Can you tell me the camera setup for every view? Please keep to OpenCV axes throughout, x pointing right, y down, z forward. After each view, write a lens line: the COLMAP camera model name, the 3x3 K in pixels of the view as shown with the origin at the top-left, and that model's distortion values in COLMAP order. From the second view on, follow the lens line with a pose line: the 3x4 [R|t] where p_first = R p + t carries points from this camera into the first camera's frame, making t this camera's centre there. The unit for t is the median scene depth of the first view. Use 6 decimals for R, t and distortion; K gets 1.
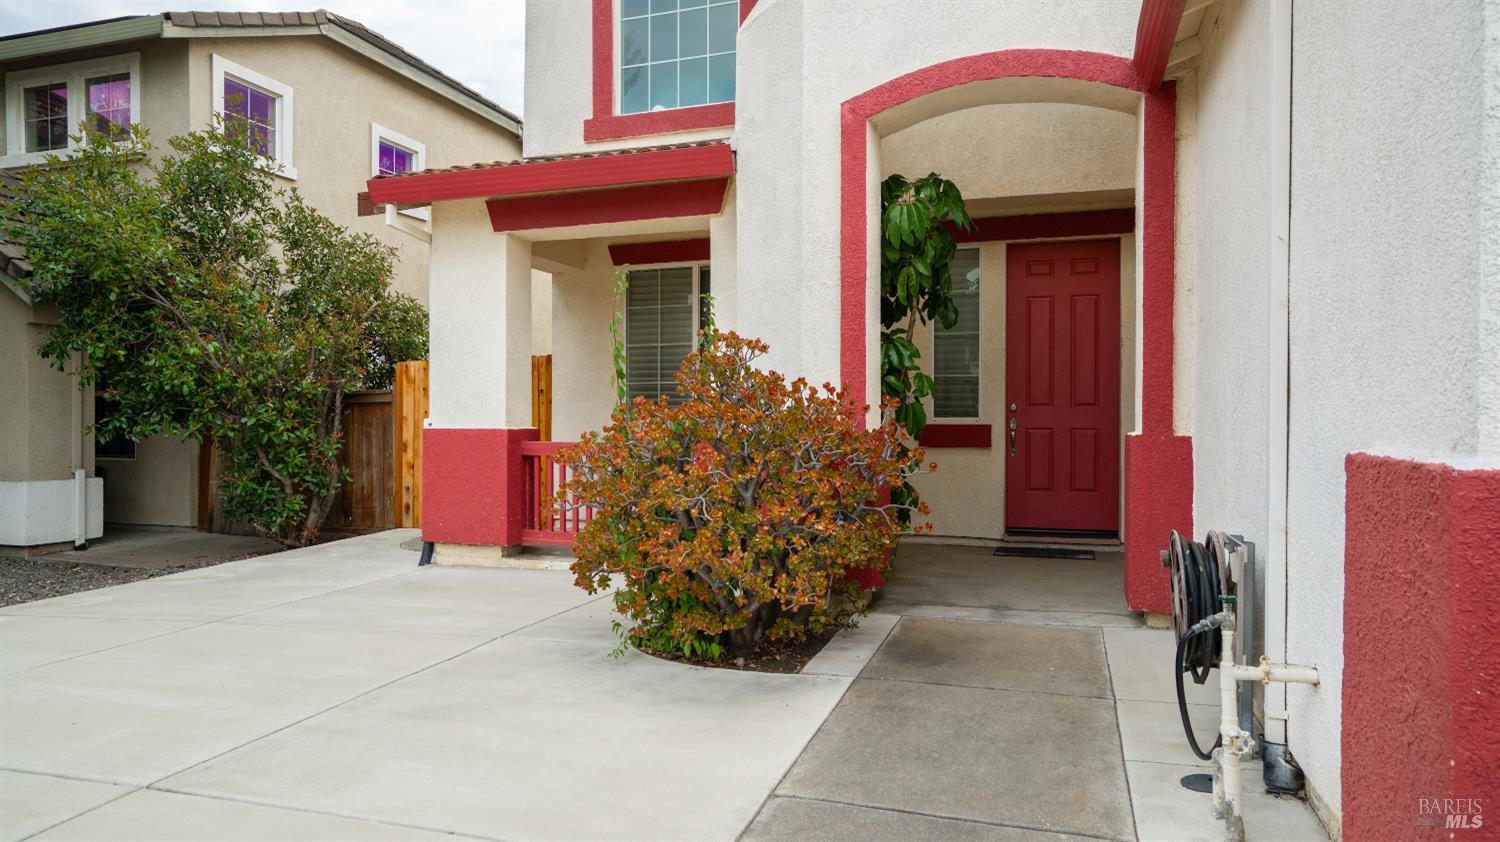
lens RADIAL K [[932.6, 0, 751.0], [0, 932.6, 422.0], [0, 0, 1]] dist [0.007553, 0.000650]
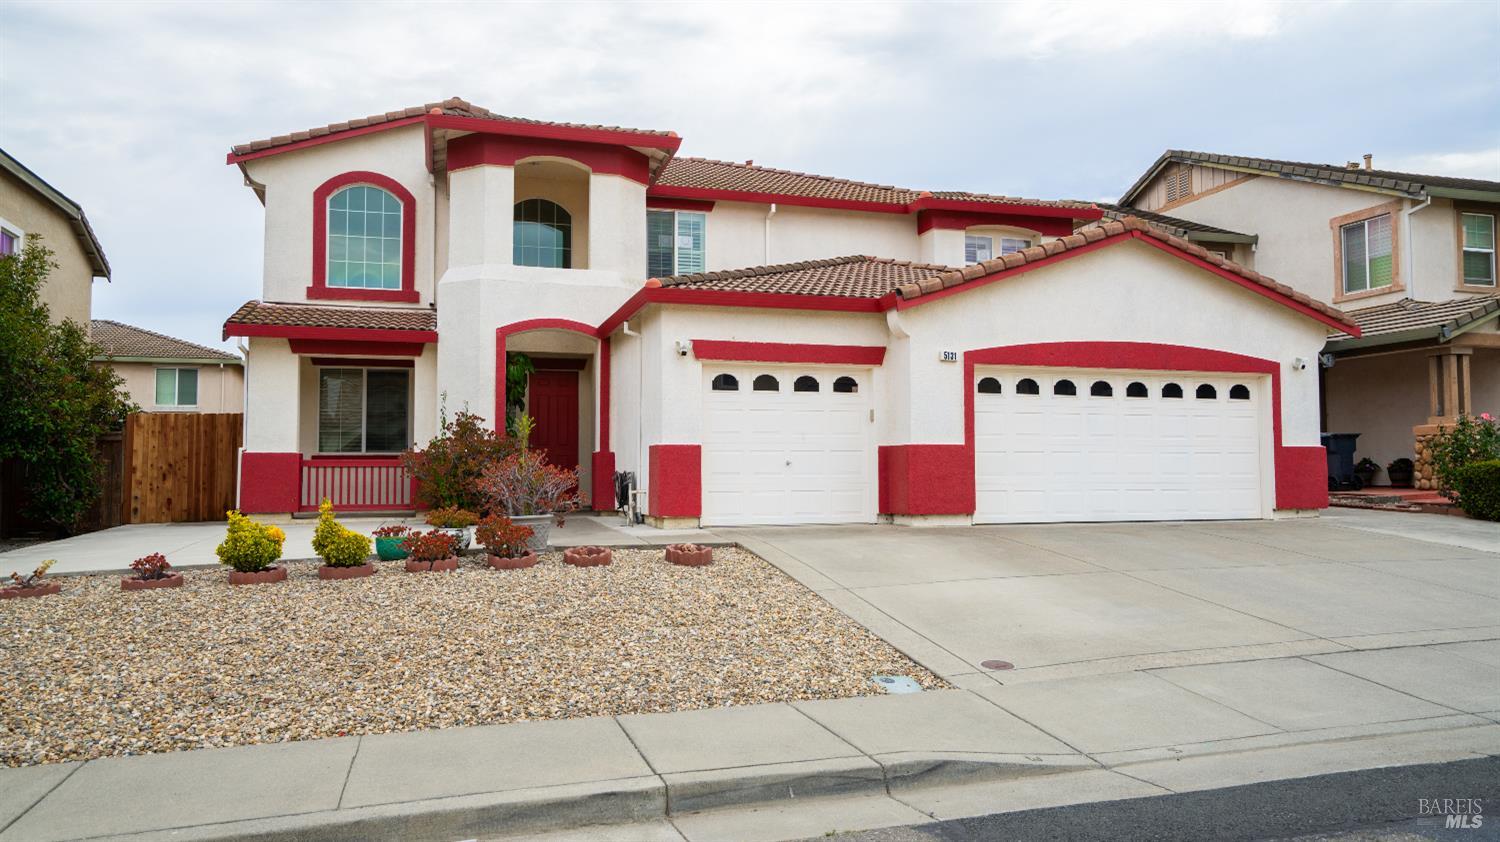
lens RADIAL K [[1022.9, 0, 752.1], [0, 1022.9, 422.0], [0, 0, 1]] dist [0.010630, -0.002014]
pose [[0.814801, 0.023620, 0.579259, -0.731934], [0.009596, 0.998483, -0.054212, 0.068583], [-0.579661, 0.049730, 0.813339, -1.316873]]
